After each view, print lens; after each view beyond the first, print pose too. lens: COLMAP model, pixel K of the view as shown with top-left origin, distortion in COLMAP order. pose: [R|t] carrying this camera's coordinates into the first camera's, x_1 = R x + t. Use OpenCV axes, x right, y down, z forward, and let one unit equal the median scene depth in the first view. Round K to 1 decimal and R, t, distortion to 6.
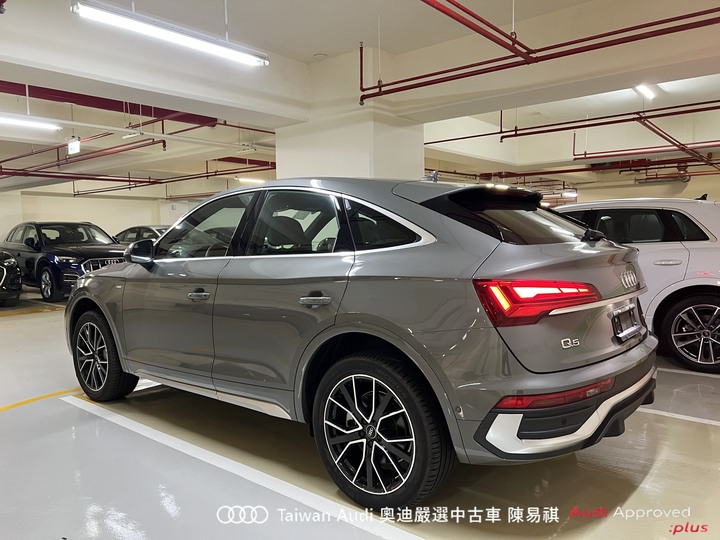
lens RADIAL K [[547.0, 0, 360.0], [0, 547.0, 270.0], [0, 0, 1]] dist [0.005962, -0.006403]
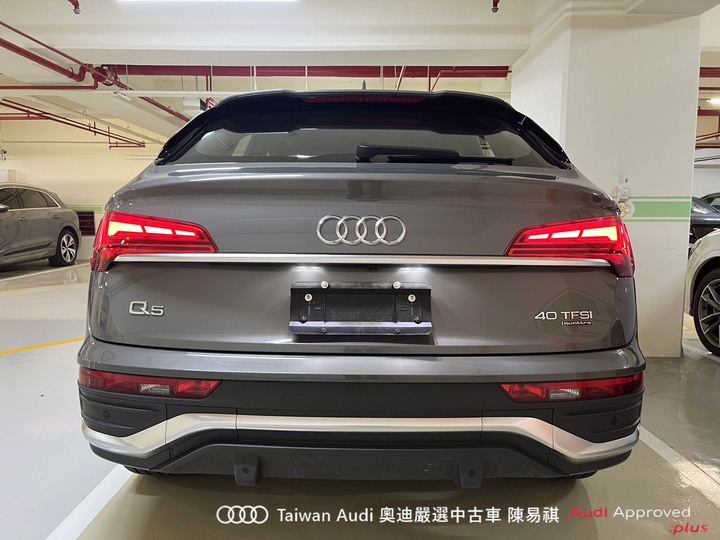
lens RADIAL K [[547.0, 0, 360.0], [0, 547.0, 270.0], [0, 0, 1]] dist [0.005962, -0.006403]
pose [[0.634563, 0.096302, -0.766848, 0.561501], [-0.059774, 0.995350, 0.075534, 0.010749], [0.770556, -0.002093, 0.637368, 0.412332]]
